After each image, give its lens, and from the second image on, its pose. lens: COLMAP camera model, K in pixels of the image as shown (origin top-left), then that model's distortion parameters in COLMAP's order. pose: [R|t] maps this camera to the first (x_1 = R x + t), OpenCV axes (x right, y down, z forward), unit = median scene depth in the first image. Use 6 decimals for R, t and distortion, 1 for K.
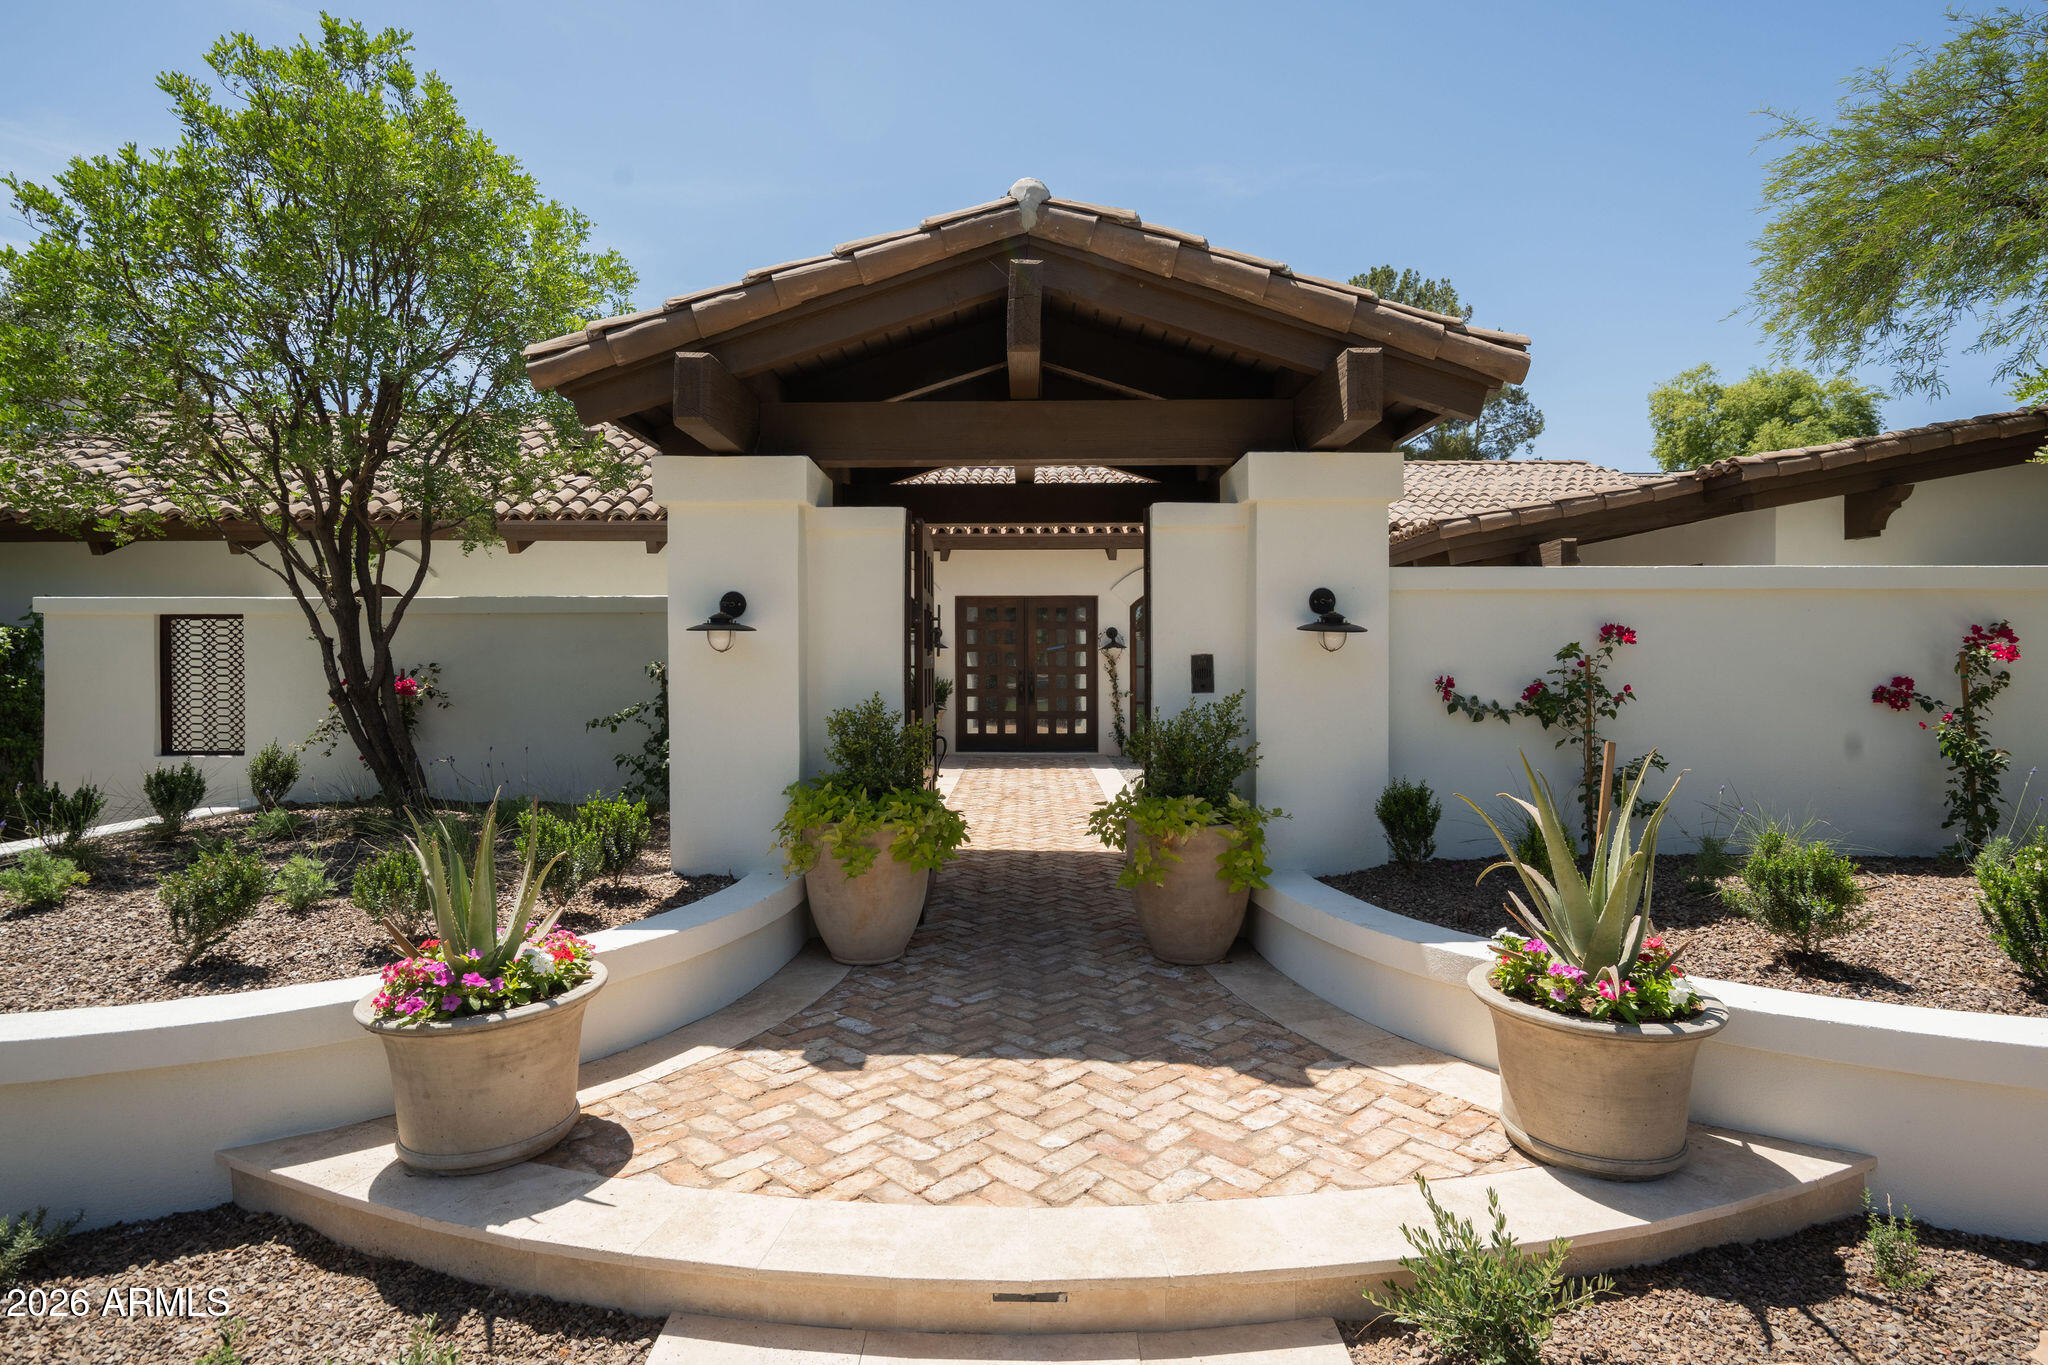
lens RADIAL K [[1063.9, 0, 1024.0], [0, 1063.9, 682.5], [0, 0, 1]] dist [-0.000715, -0.000095]
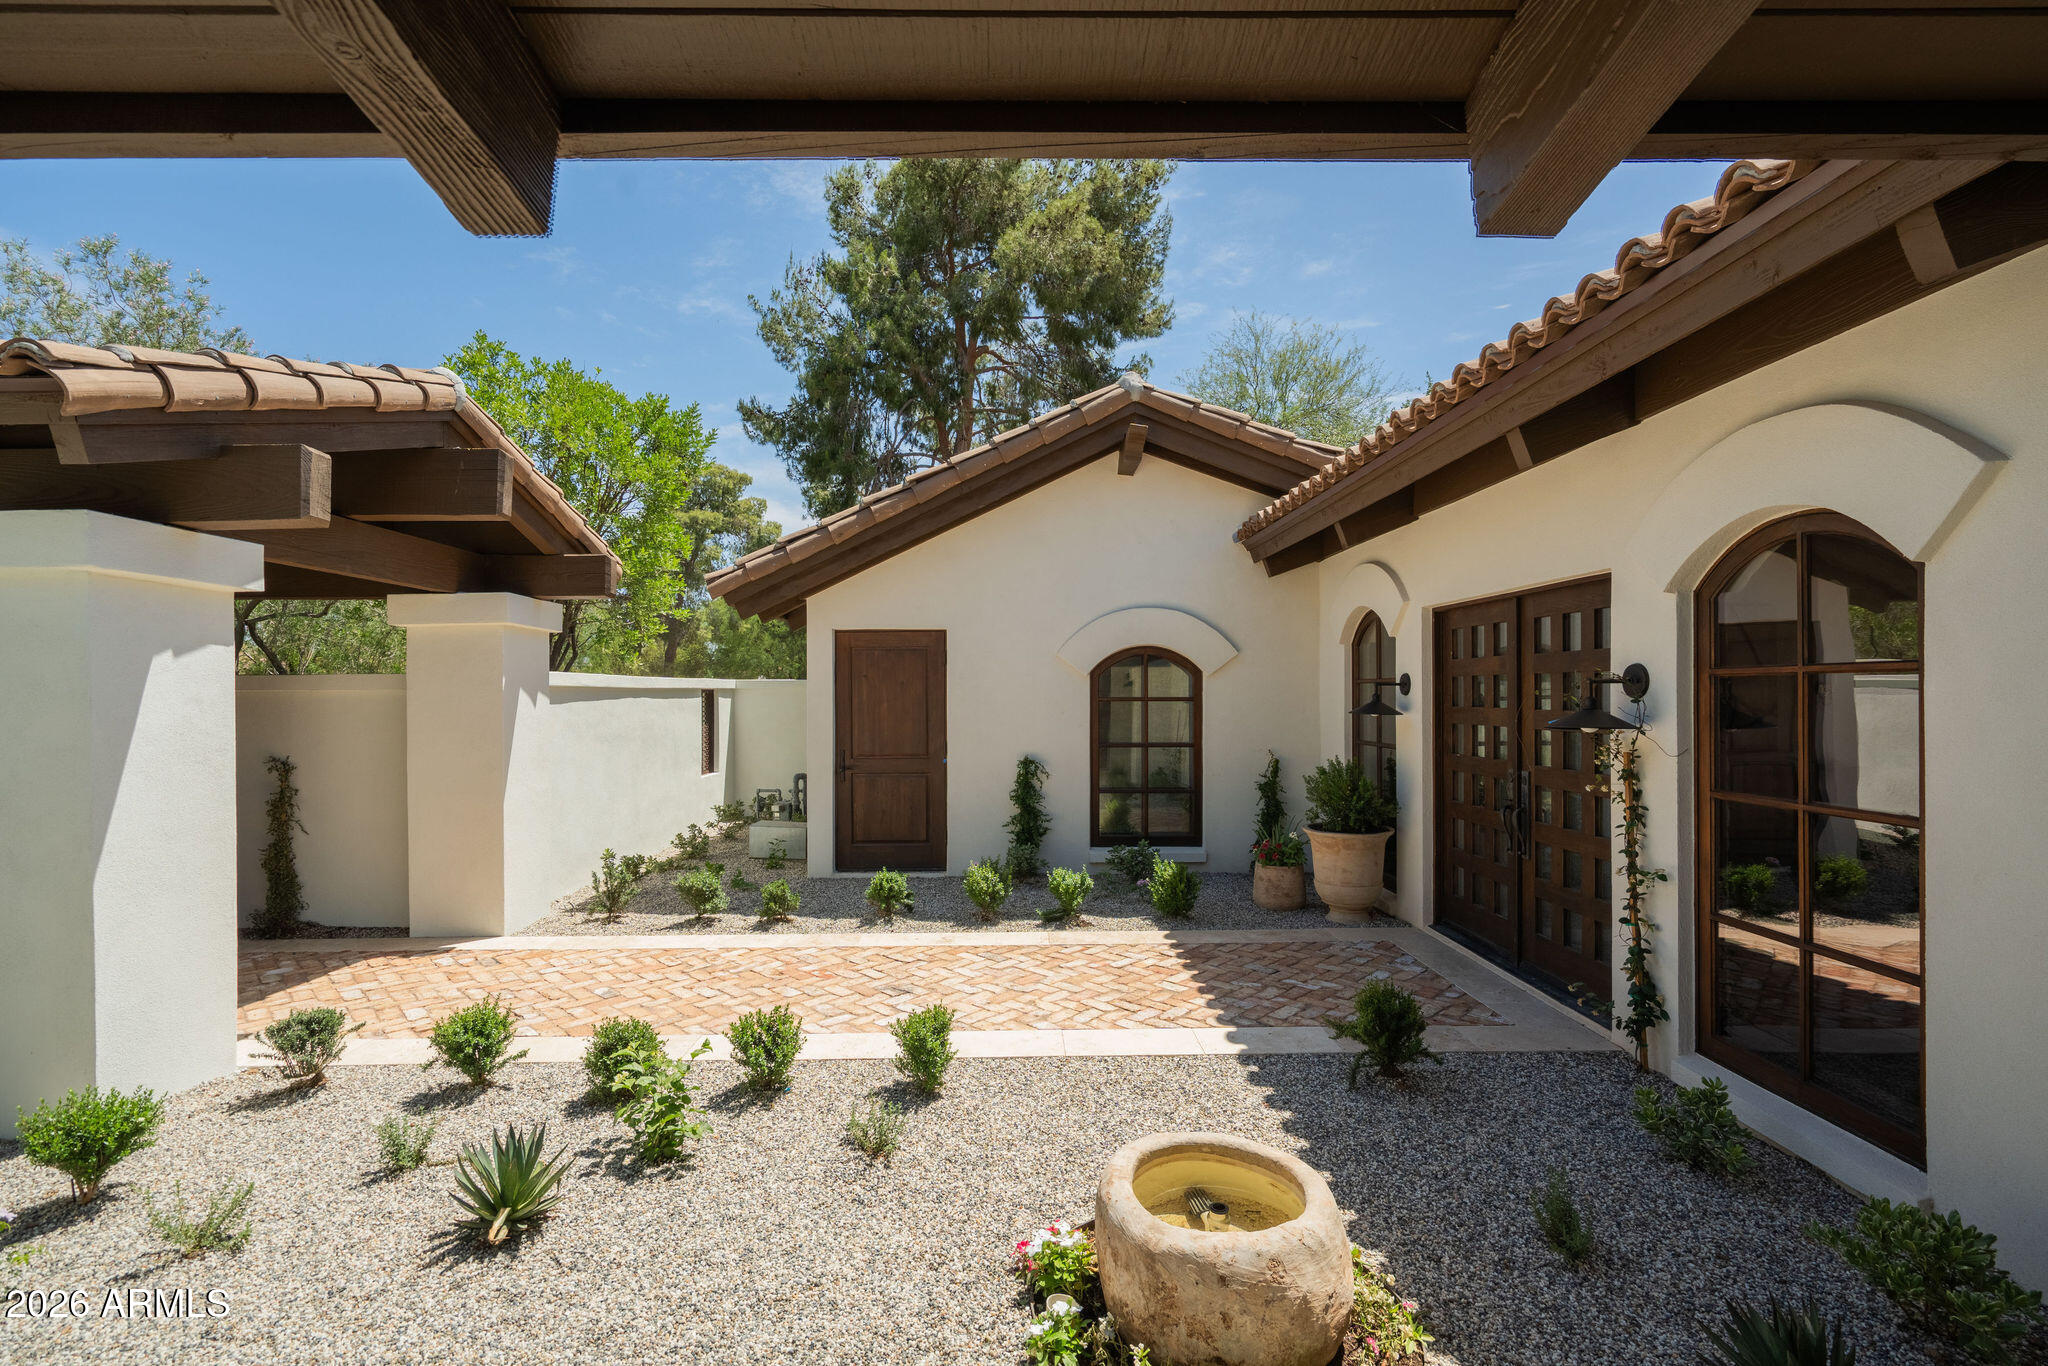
lens RADIAL K [[913.9, 0, 1011.8], [0, 913.9, 688.7], [0, 0, 1]] dist [-0.000475, 0.000076]
pose [[0.012838, -0.001146, -0.999917, 0.358720], [-0.017710, 0.999842, -0.001374, -0.040474], [0.999761, 0.017726, 0.012815, 0.804663]]
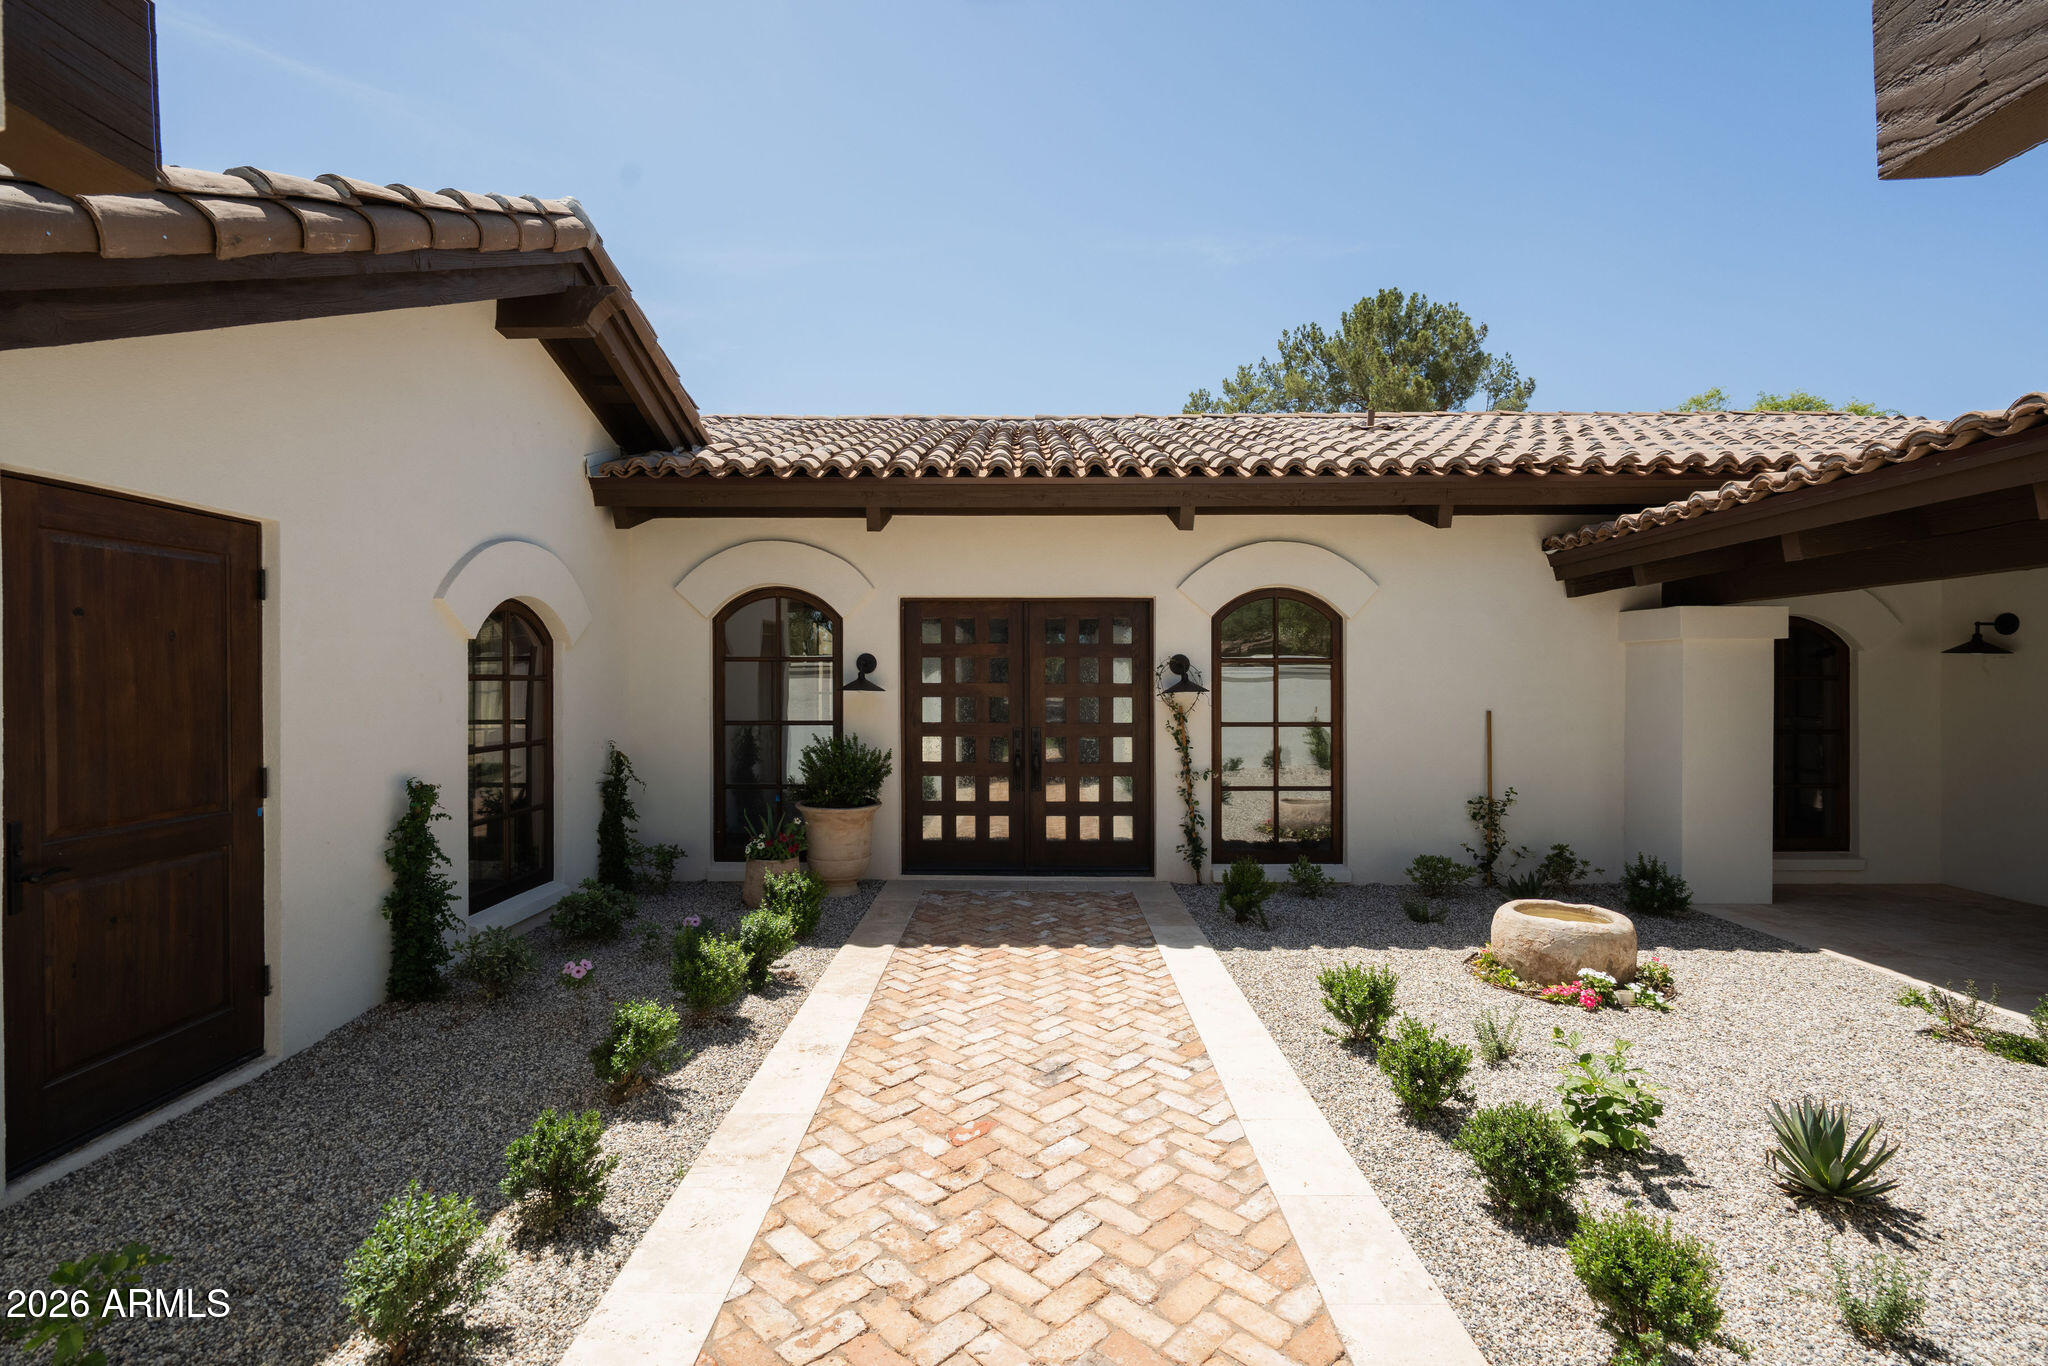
lens RADIAL K [[913.9, 0, 1011.8], [0, 913.9, 688.7], [0, 0, 1]] dist [-0.000475, 0.000076]
pose [[0.999904, 0.000736, -0.013830, 0.000953], [-0.000968, 0.999859, -0.016791, -0.025704], [0.013815, 0.016803, 0.999763, 0.516295]]
